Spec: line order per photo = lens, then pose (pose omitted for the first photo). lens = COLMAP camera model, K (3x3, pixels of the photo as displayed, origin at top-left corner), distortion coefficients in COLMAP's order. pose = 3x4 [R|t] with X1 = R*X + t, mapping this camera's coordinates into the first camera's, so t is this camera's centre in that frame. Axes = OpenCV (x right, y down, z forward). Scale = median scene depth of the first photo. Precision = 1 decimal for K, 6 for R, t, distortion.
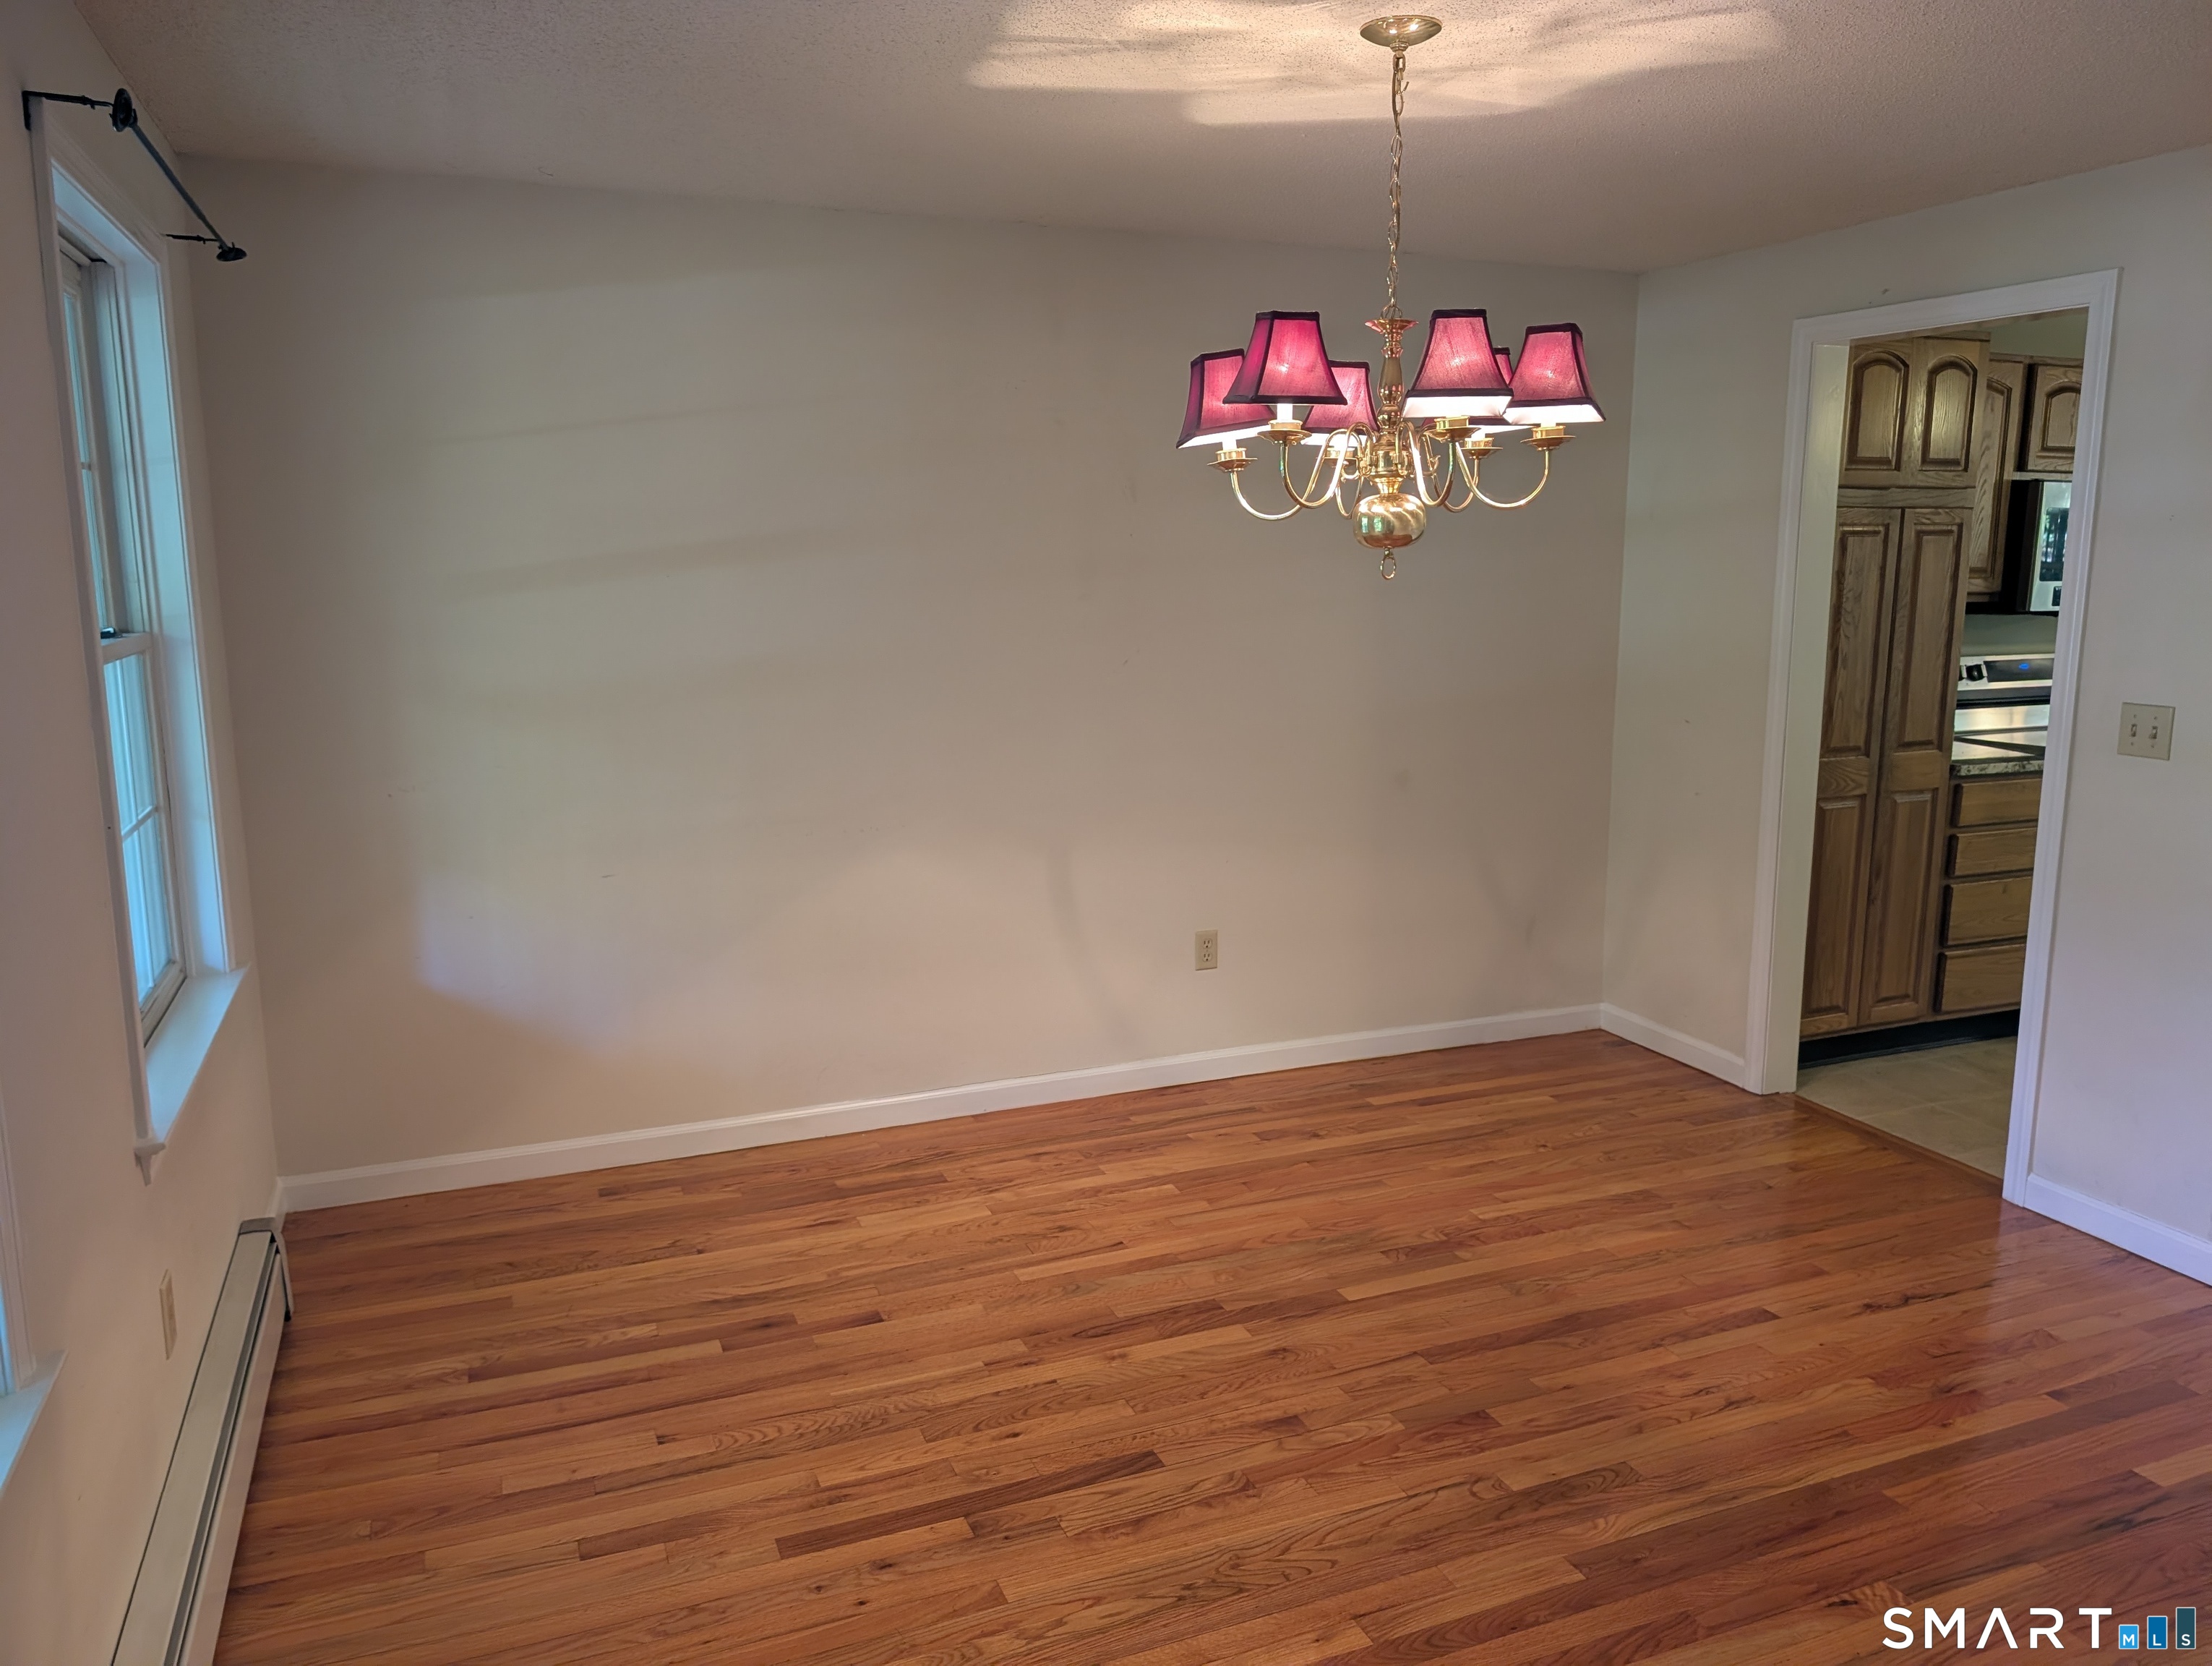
lens RADIAL K [[1593.8, 0, 1119.3], [0, 1593.8, 842.9], [0, 0, 1]] dist [0.065495, -0.136672]
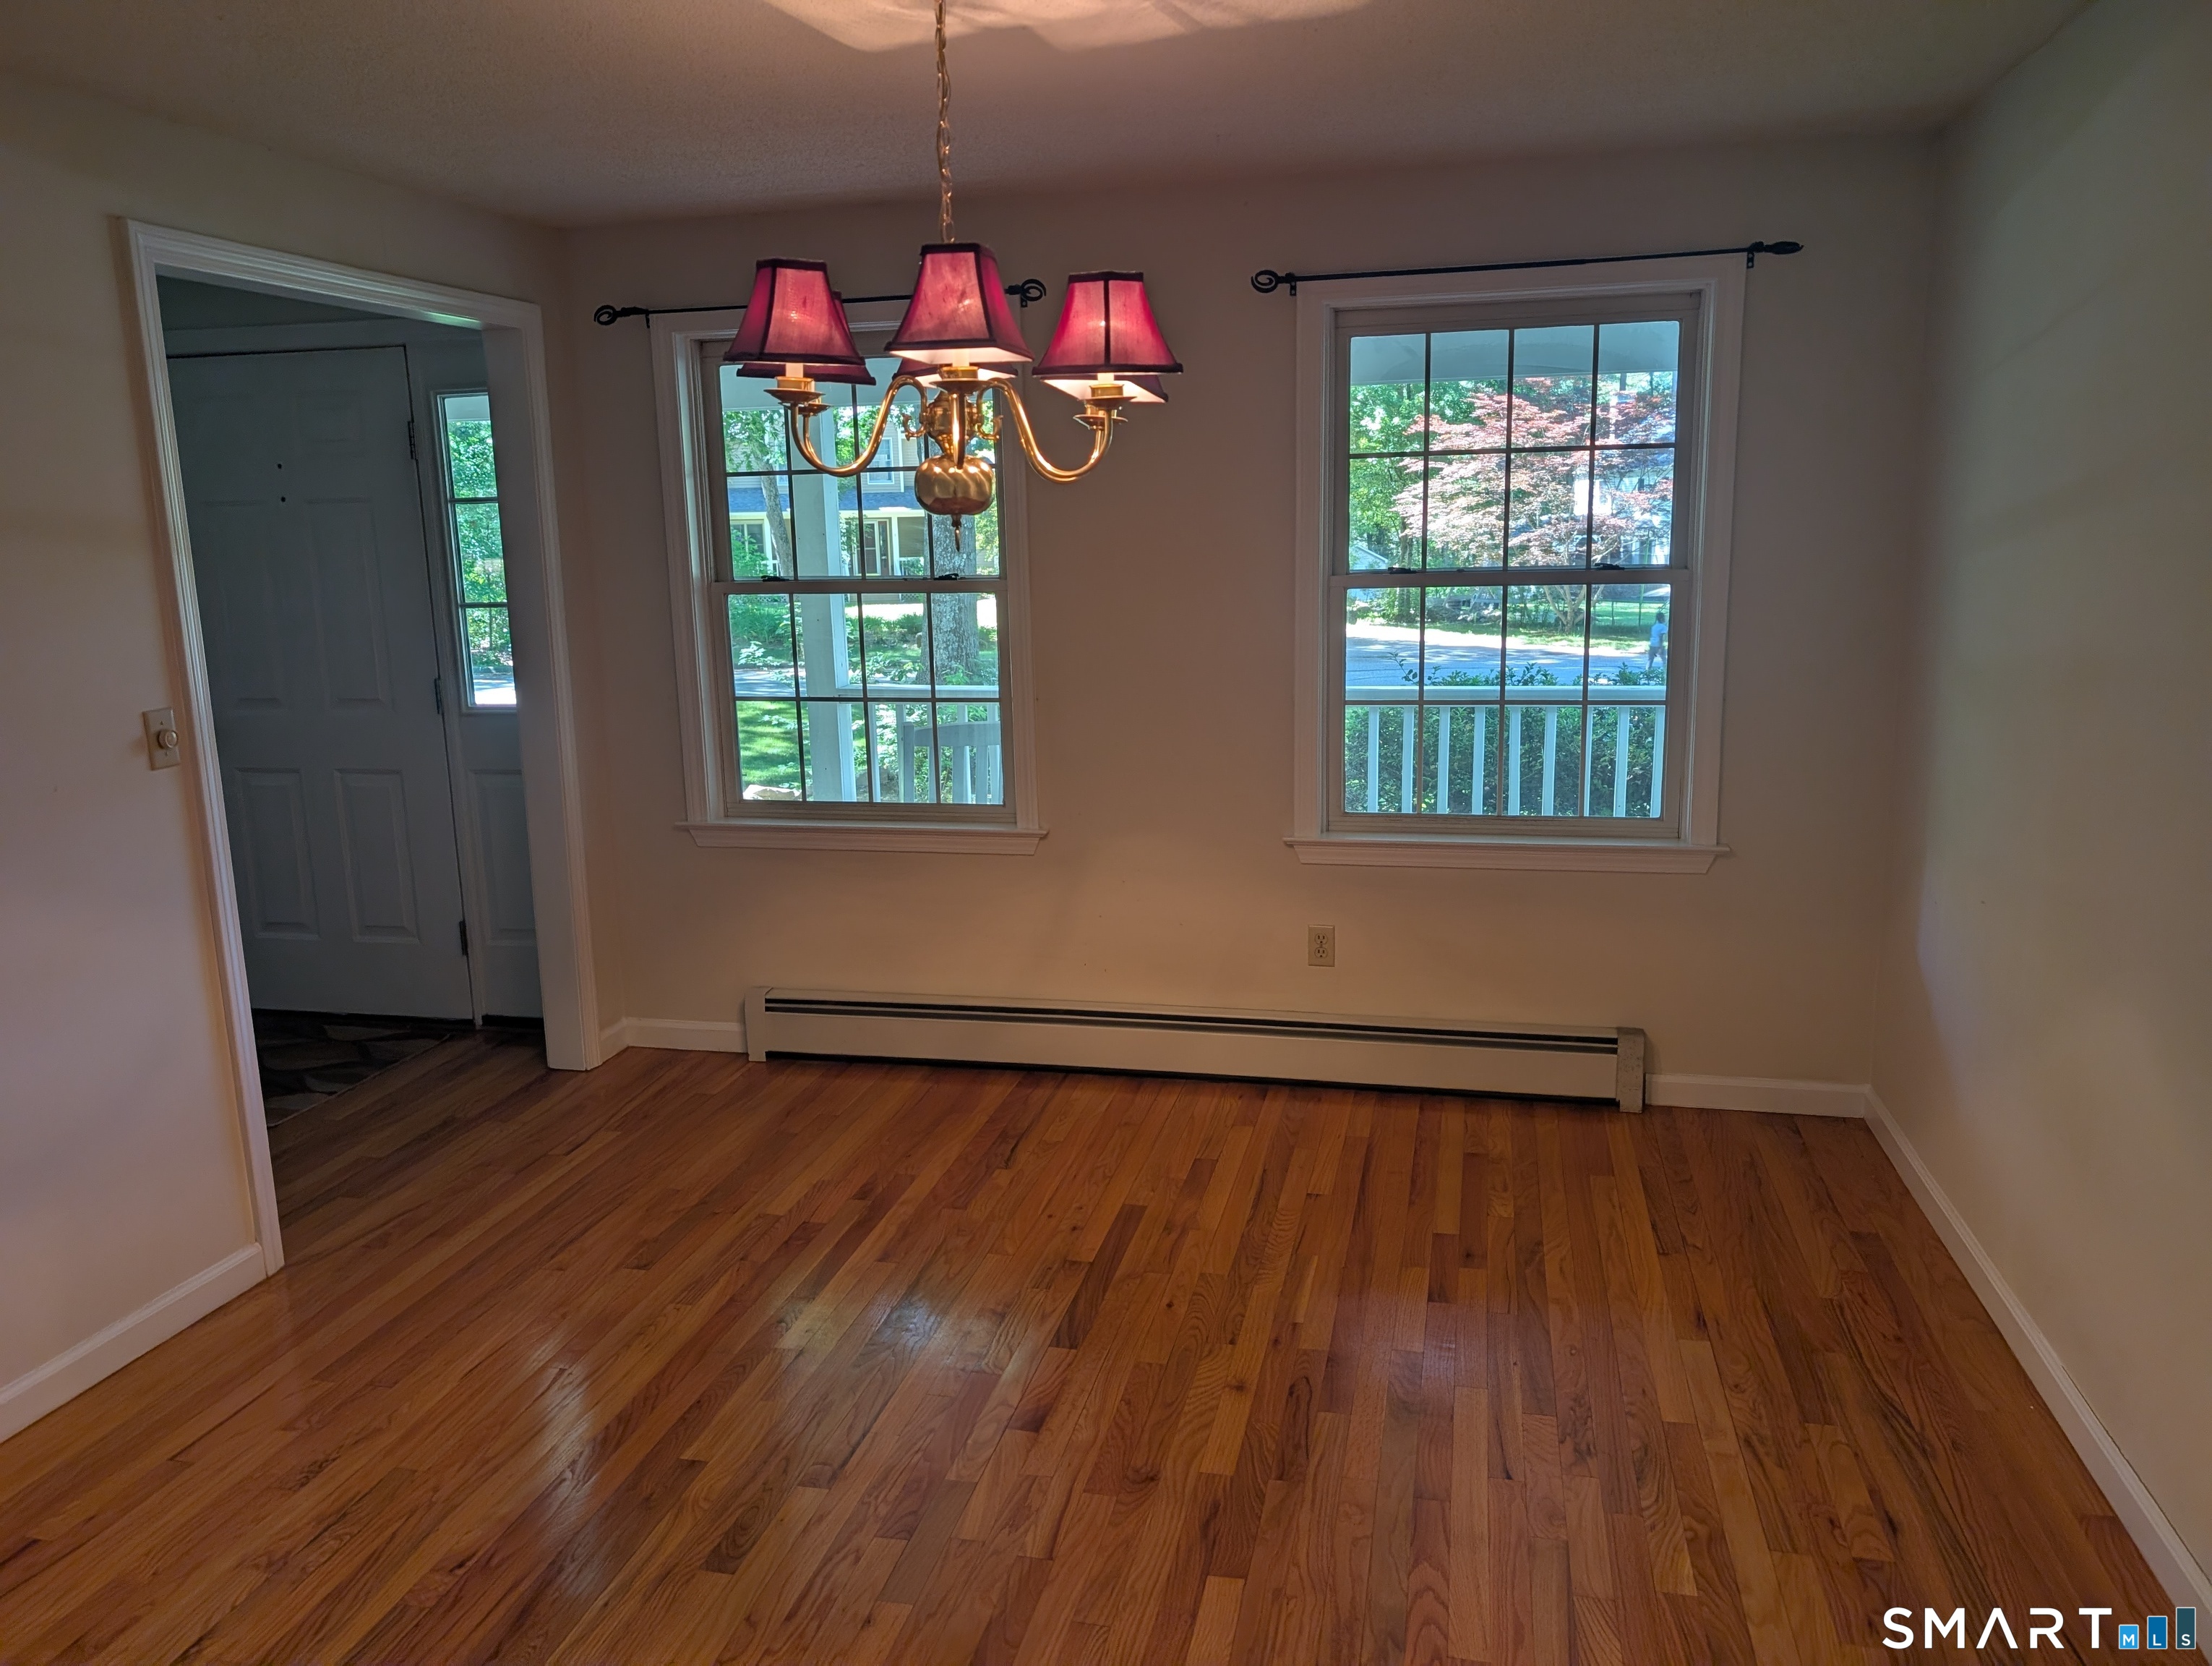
lens RADIAL K [[1593.8, 0, 1119.3], [0, 1593.8, 842.9], [0, 0, 1]] dist [0.065495, -0.136672]
pose [[-0.580757, 0.171443, -0.795820, 0.754821], [-0.124464, 0.947380, 0.294923, -0.253337], [0.804506, 0.270330, -0.528859, 1.402020]]
